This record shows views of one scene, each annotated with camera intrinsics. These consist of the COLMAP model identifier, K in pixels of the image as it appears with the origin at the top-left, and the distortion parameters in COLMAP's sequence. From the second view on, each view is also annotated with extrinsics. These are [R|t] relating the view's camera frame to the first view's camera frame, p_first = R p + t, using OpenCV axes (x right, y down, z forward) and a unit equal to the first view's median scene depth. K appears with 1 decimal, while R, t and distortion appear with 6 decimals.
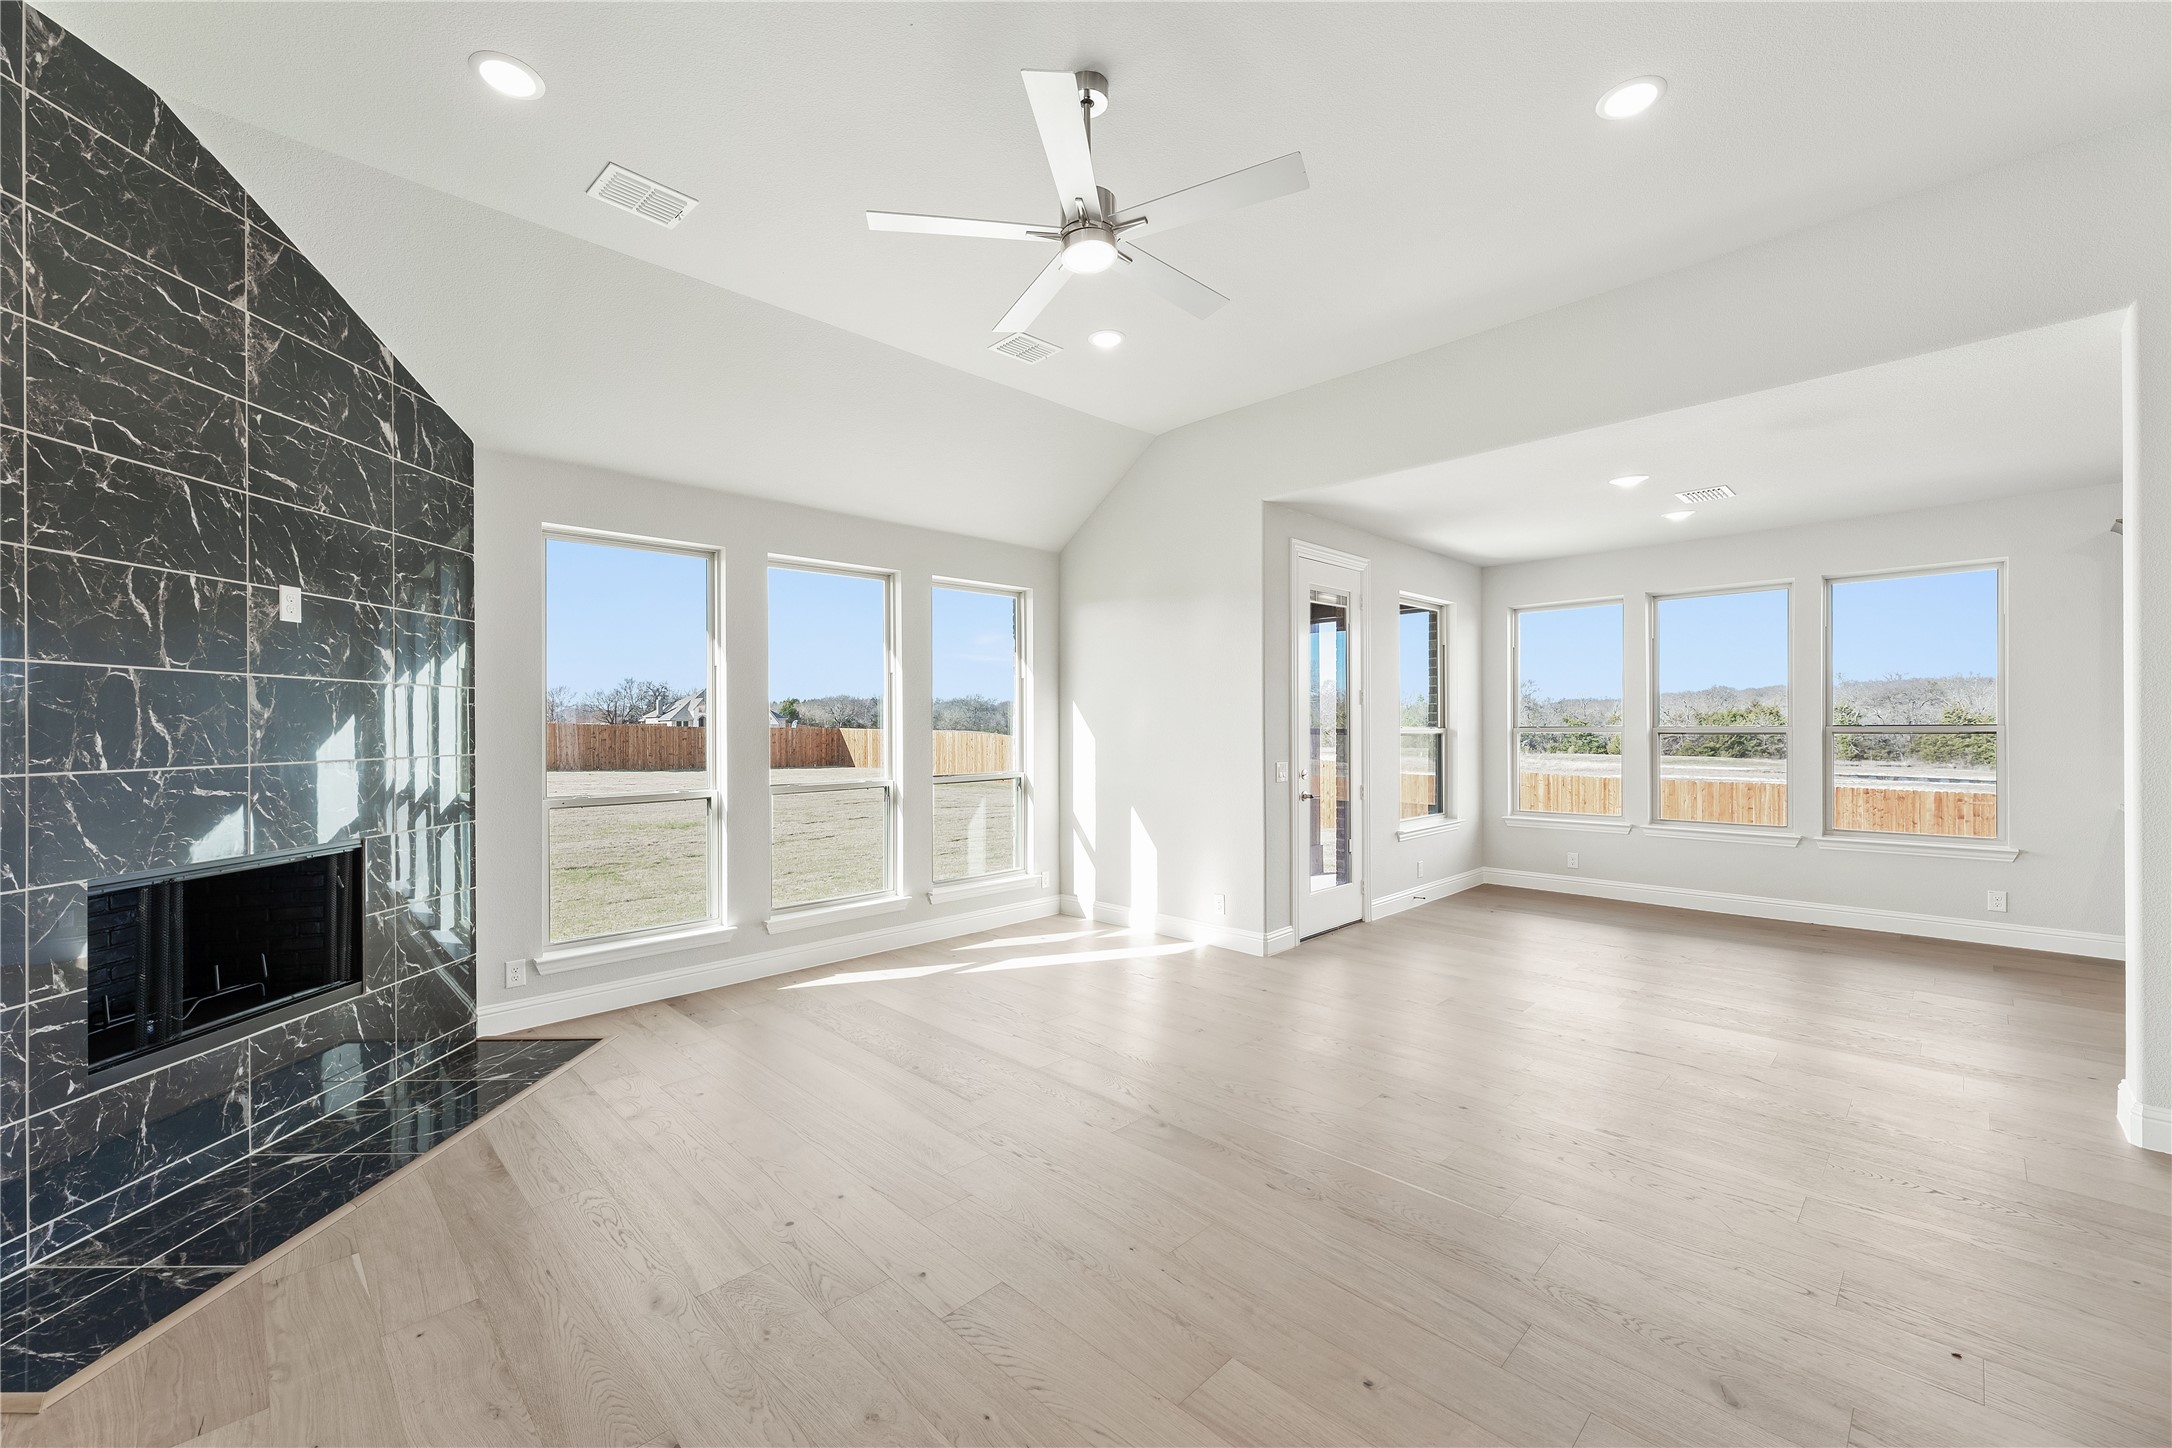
lens RADIAL K [[871.5, 0, 1124.9], [0, 871.5, 747.6], [0, 0, 1]] dist [0.002212, -0.000646]
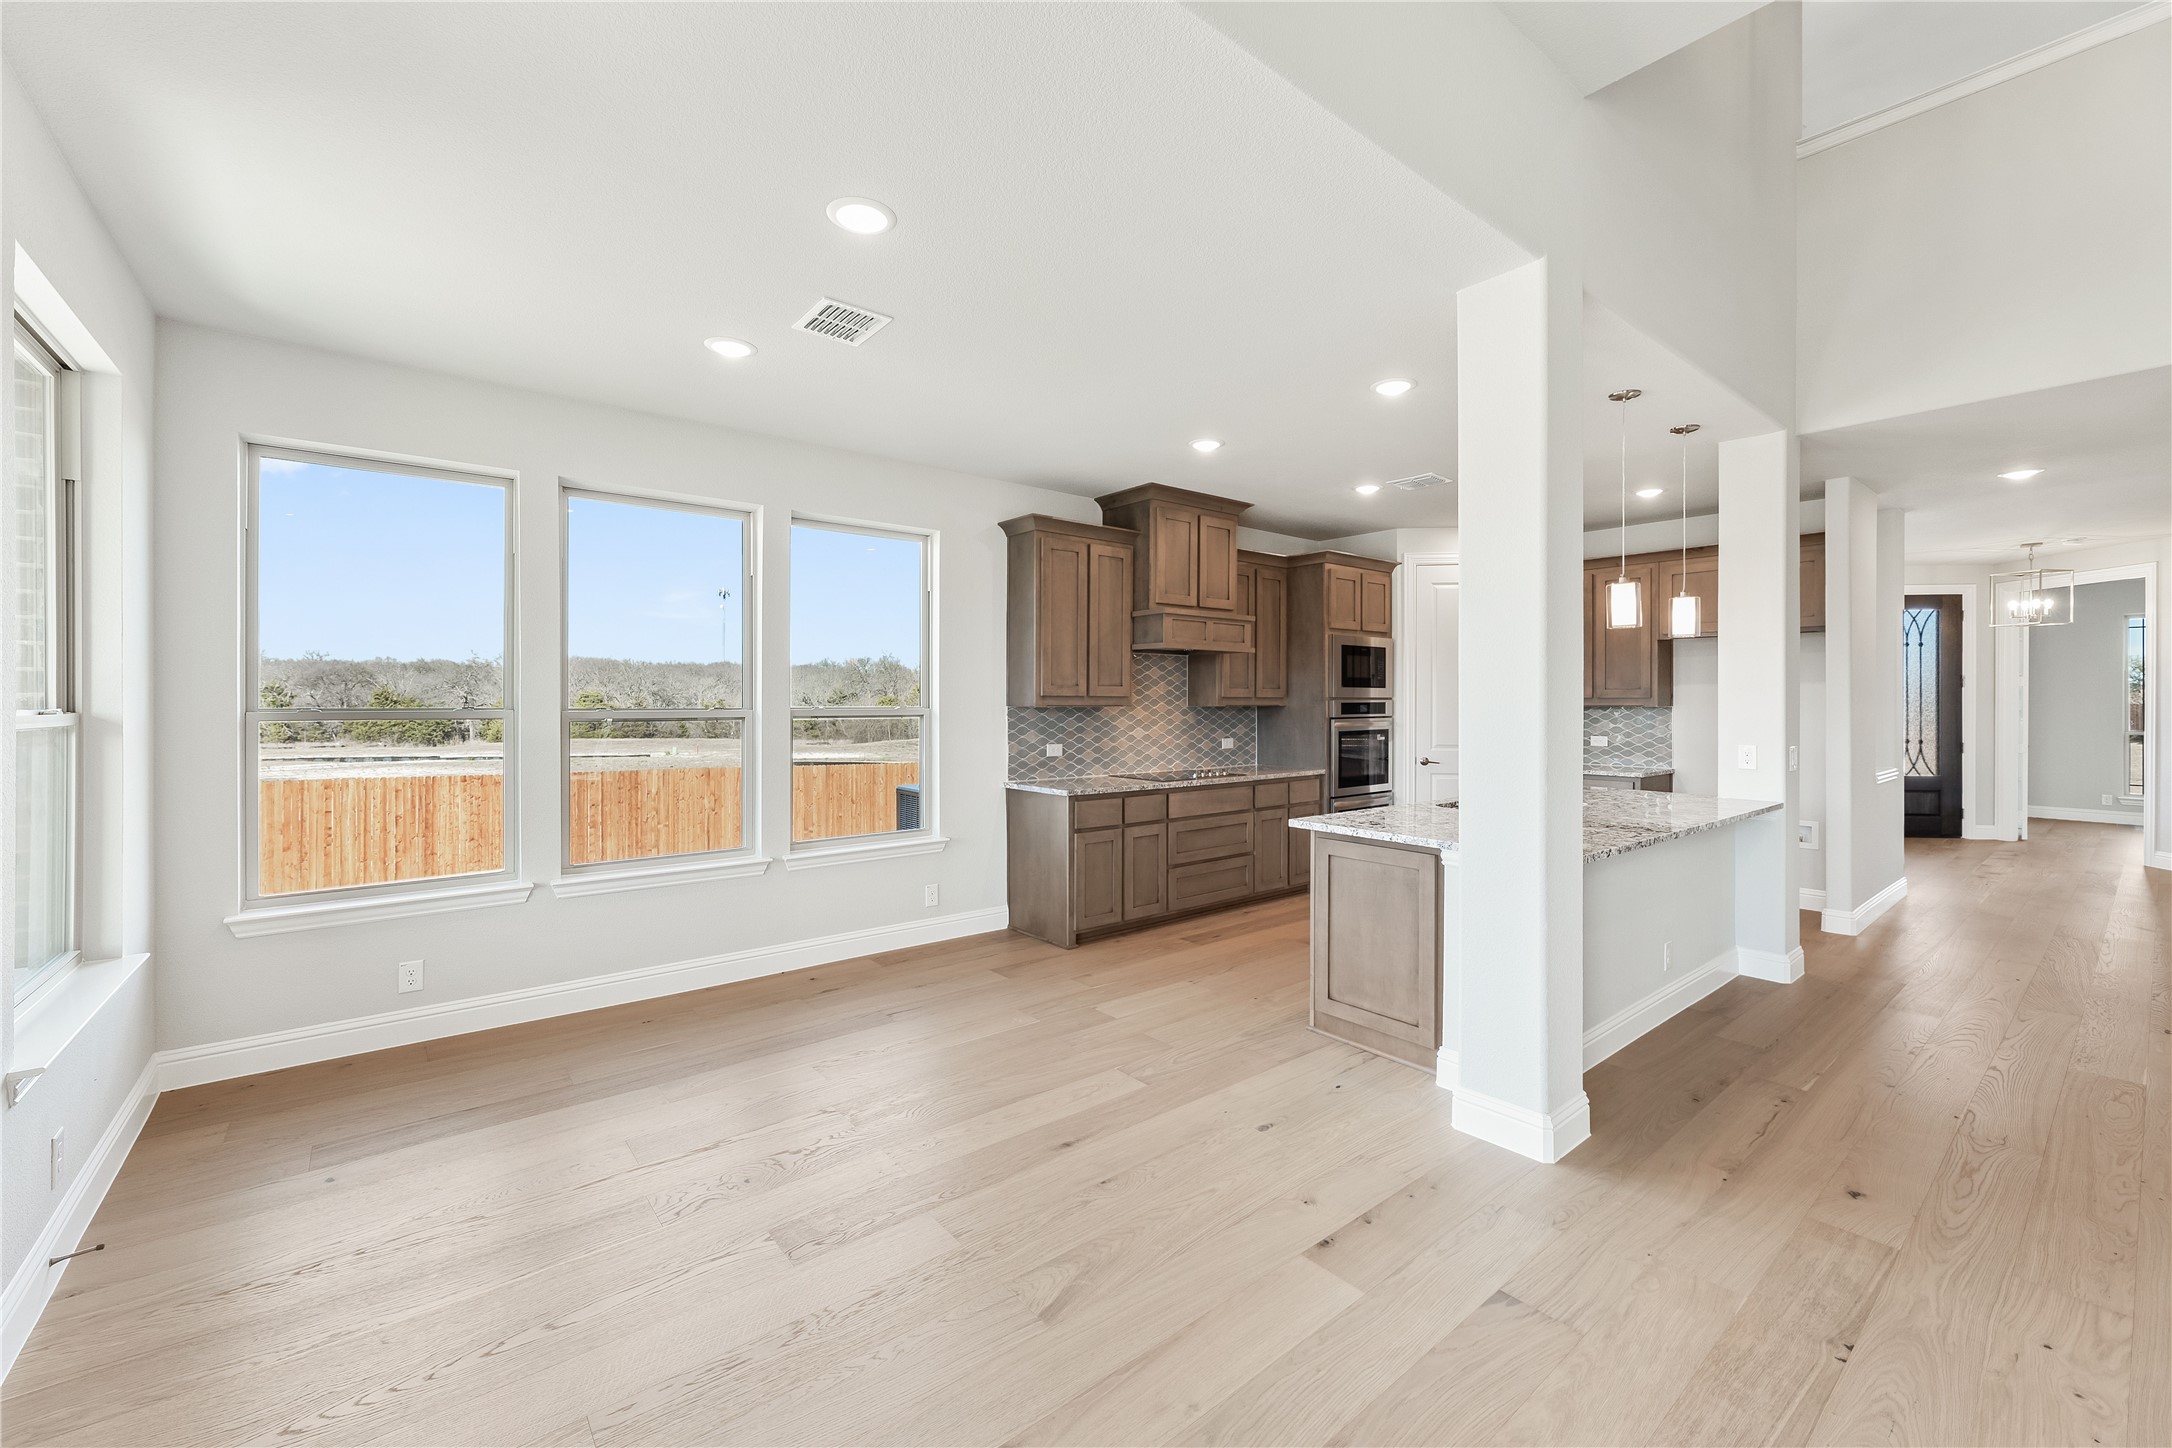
lens RADIAL K [[871.5, 0, 1077.8], [0, 871.5, 701.1], [0, 0, 1]] dist [0.002212, -0.000646]
pose [[0.126828, 0.012507, 0.991846, 0.164347], [0.018233, 0.999722, -0.014938, -0.034202], [-0.991757, 0.019979, 0.126565, 1.404635]]
